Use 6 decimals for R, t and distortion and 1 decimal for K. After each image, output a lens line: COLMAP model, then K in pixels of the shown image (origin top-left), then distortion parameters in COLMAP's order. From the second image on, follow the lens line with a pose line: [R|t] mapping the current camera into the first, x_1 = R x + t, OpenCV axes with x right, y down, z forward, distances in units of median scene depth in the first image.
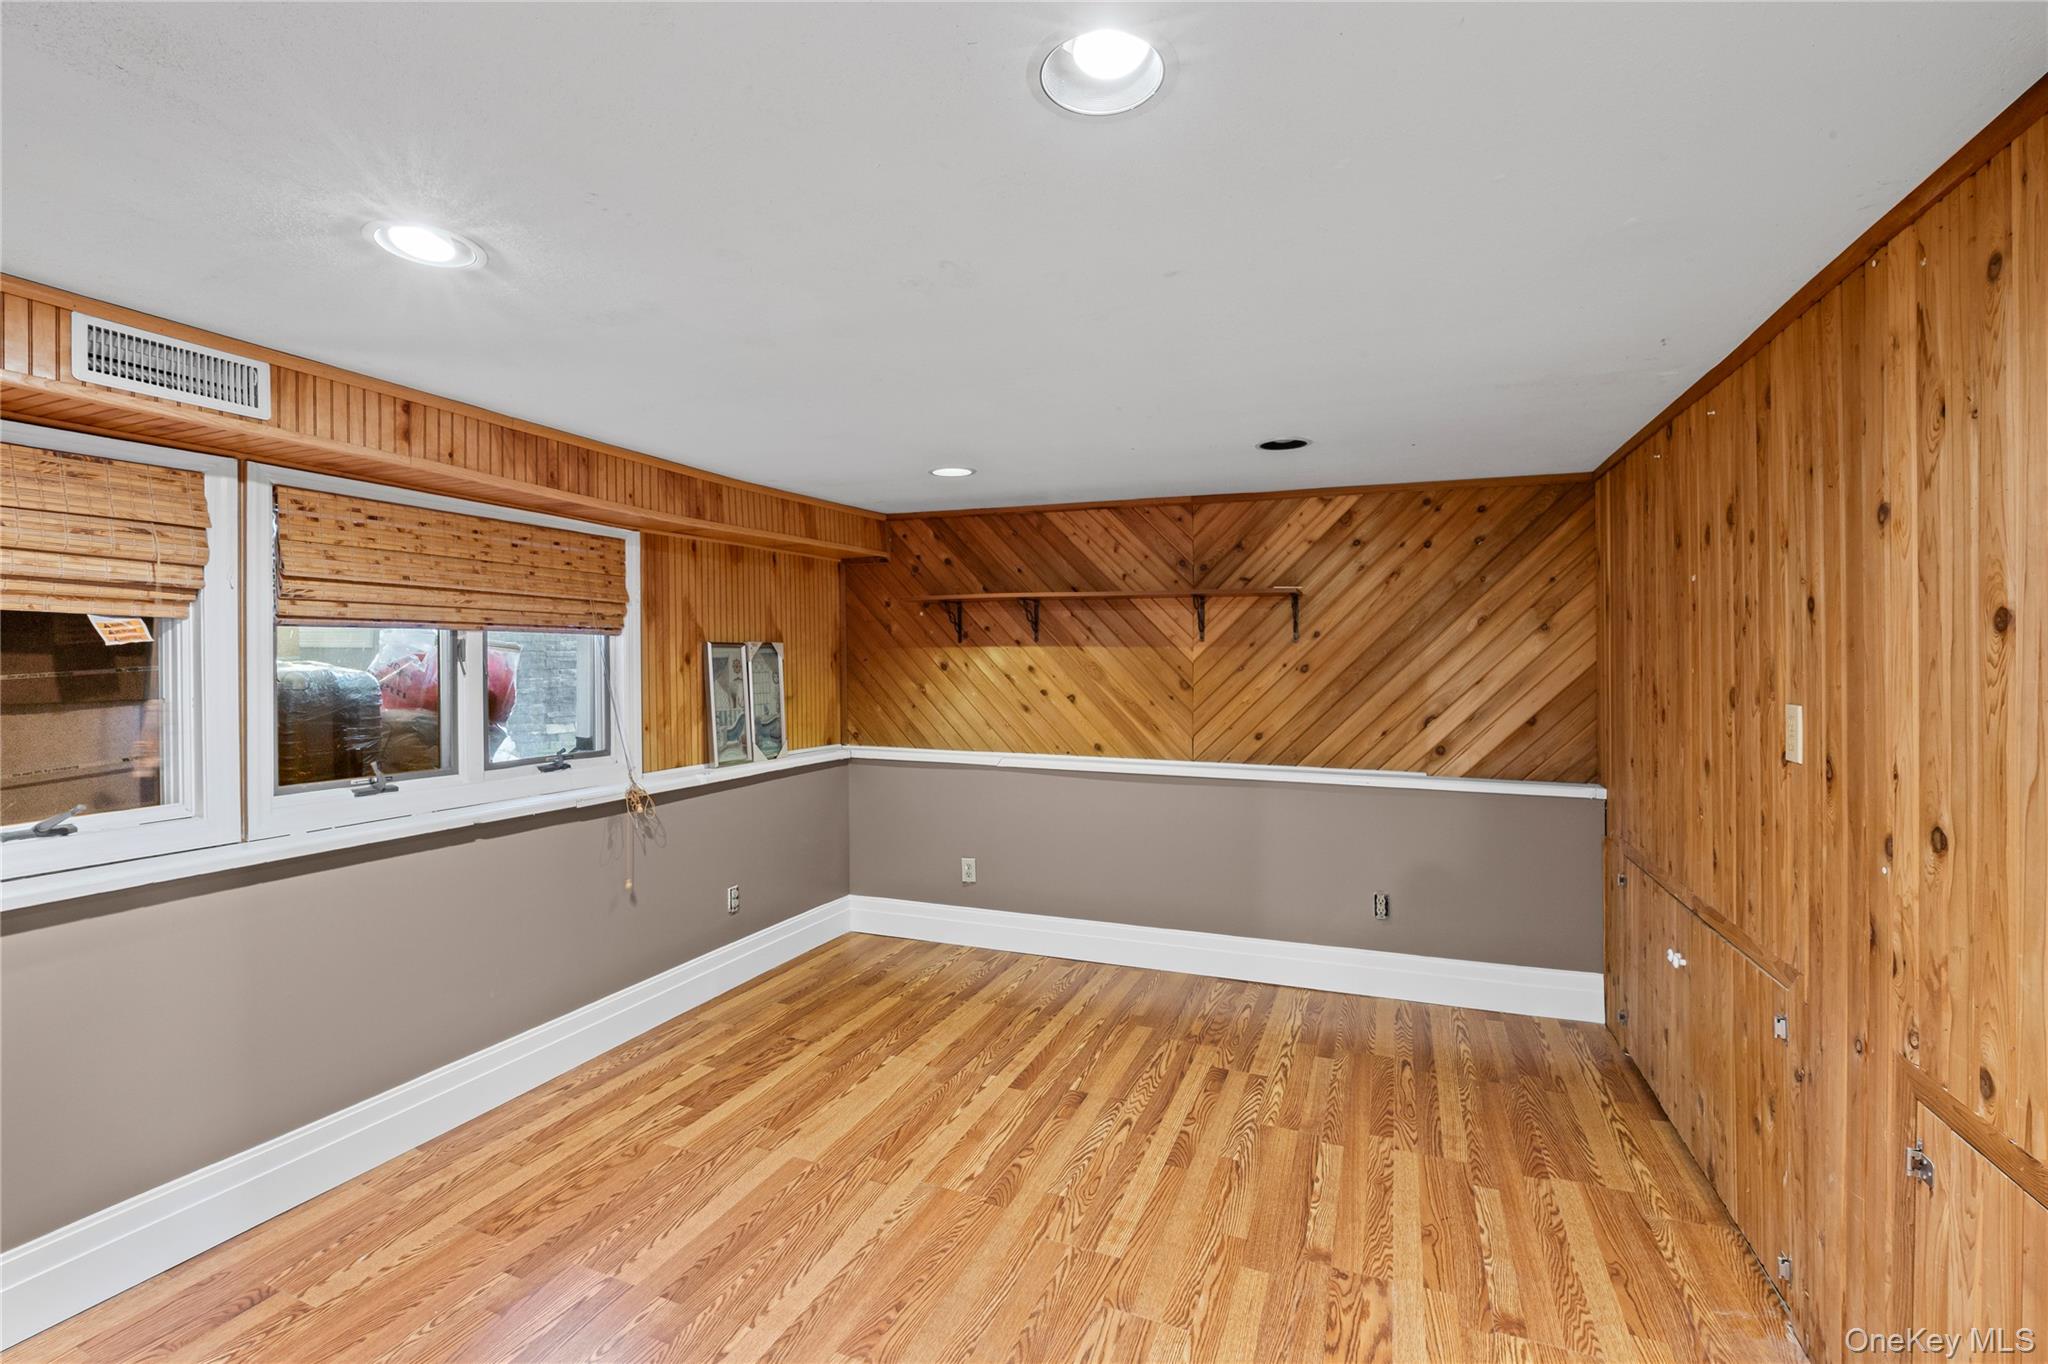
lens RADIAL K [[890.9, 0, 1041.1], [0, 890.9, 645.4], [0, 0, 1]] dist [-0.000183, 0.000037]
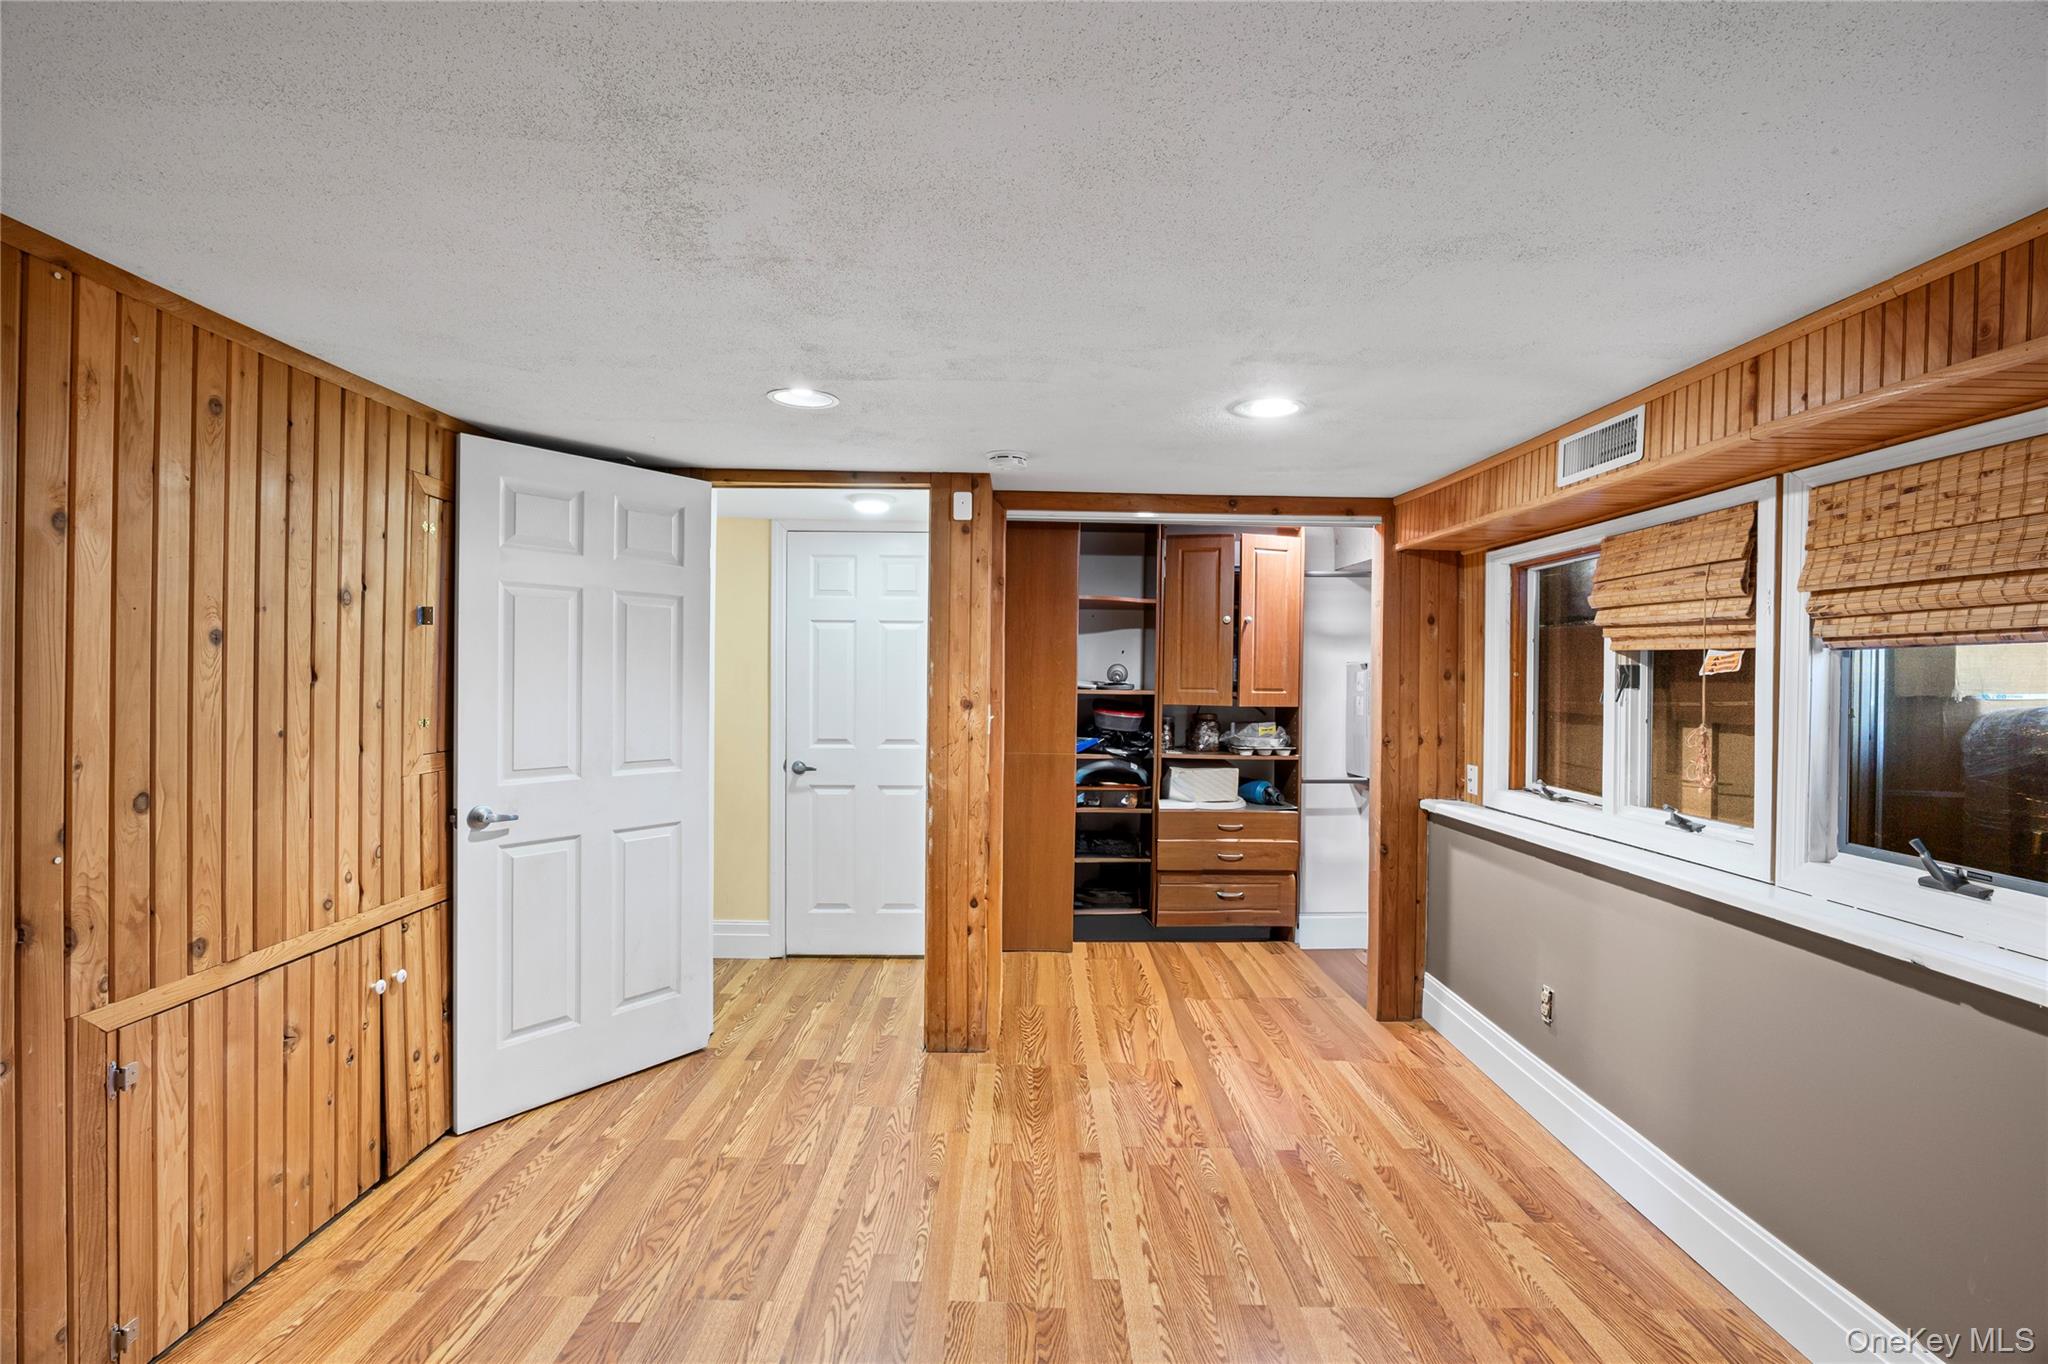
lens RADIAL K [[890.9, 0, 1031.5], [0, 890.9, 696.6], [0, 0, 1]] dist [-0.000183, 0.000037]
pose [[-0.926486, -0.000254, -0.376330, 0.176901], [-0.004226, 0.999944, 0.009728, 0.017818], [0.376307, 0.010603, -0.926434, 1.572324]]
